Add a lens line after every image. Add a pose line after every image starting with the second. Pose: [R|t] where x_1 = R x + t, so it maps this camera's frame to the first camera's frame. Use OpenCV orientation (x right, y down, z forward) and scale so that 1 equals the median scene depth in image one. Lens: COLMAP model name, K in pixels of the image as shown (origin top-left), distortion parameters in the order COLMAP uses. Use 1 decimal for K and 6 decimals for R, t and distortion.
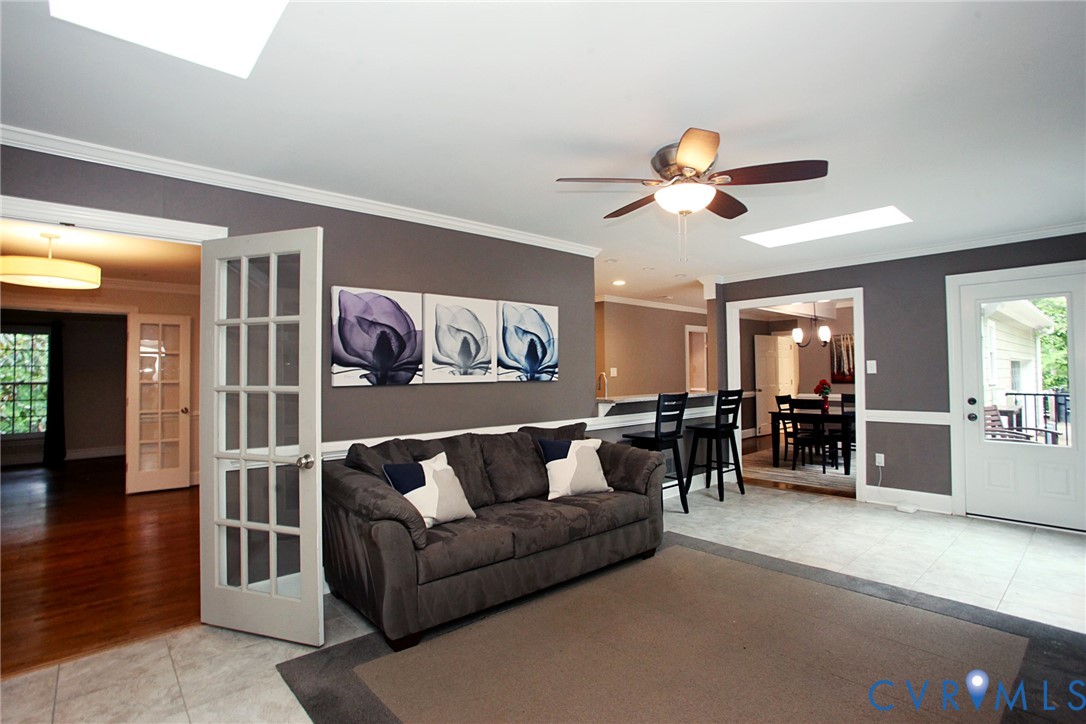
lens RADIAL K [[529.7, 0, 537.2], [0, 529.7, 357.4], [0, 0, 1]] dist [-0.086239, 0.042079]
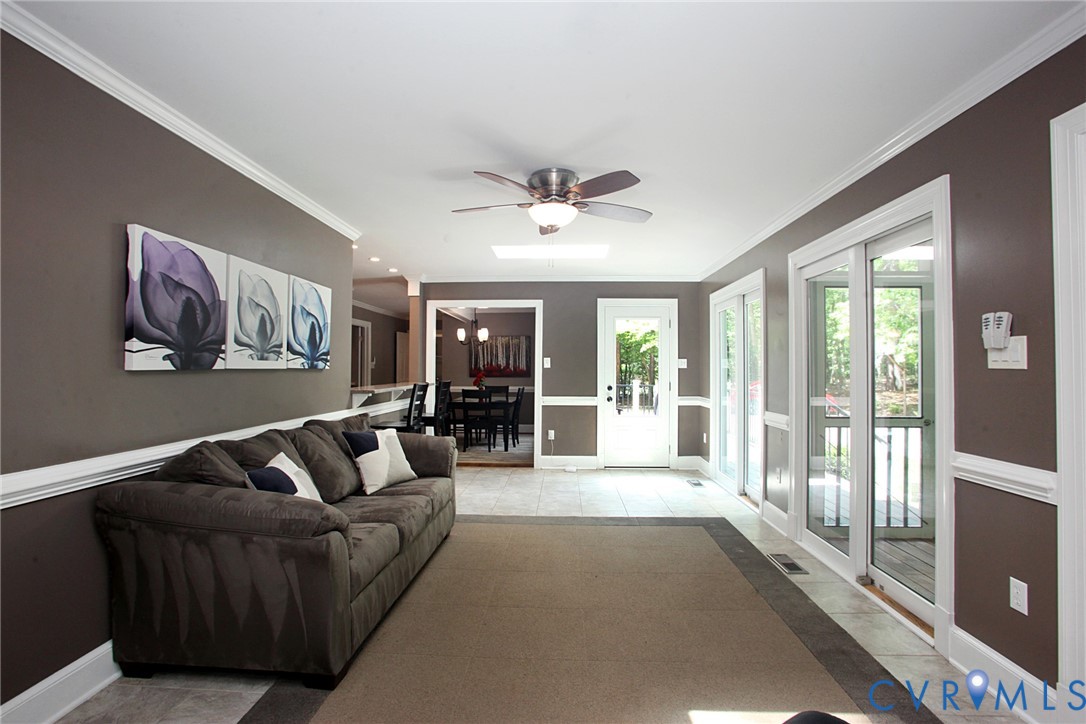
lens RADIAL K [[529.7, 0, 537.2], [0, 529.7, 357.4], [0, 0, 1]] dist [-0.086239, 0.042079]
pose [[0.699406, 0.028219, 0.714168, -0.410492], [-0.032446, 0.999444, -0.007716, 0.021483], [-0.713988, -0.017775, 0.699932, 0.127338]]
